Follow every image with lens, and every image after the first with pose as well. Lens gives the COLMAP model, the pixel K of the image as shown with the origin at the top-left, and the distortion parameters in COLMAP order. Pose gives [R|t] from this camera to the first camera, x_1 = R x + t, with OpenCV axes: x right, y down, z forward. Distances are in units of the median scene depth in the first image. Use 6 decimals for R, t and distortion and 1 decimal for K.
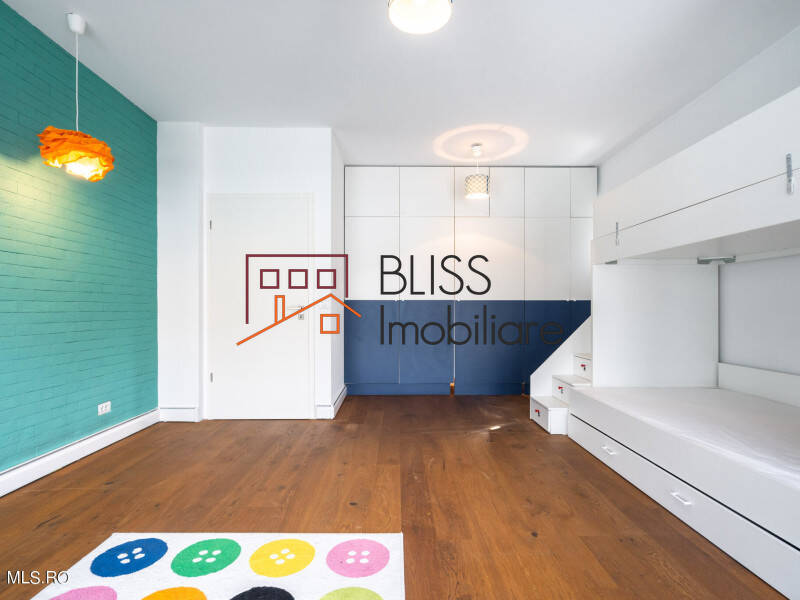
lens RADIAL K [[411.5, 0, 397.4], [0, 411.5, 297.4], [0, 0, 1]] dist [-0.001582, -0.000032]
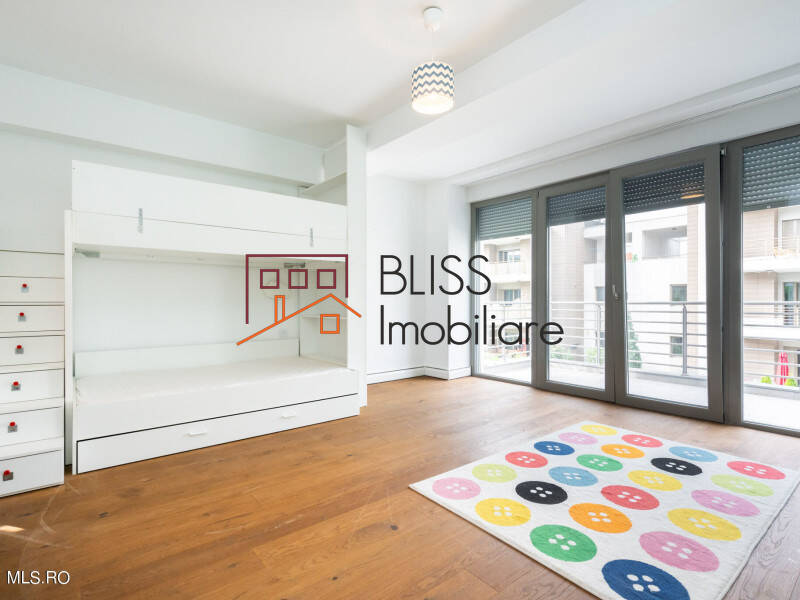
lens RADIAL K [[411.5, 0, 397.4], [0, 411.5, 297.4], [0, 0, 1]] dist [-0.001582, -0.000032]
pose [[-0.622057, 0.003266, 0.782965, -0.793392], [-0.020835, 0.999568, -0.020723, 0.038768], [-0.782694, -0.029204, -0.621721, 1.556023]]
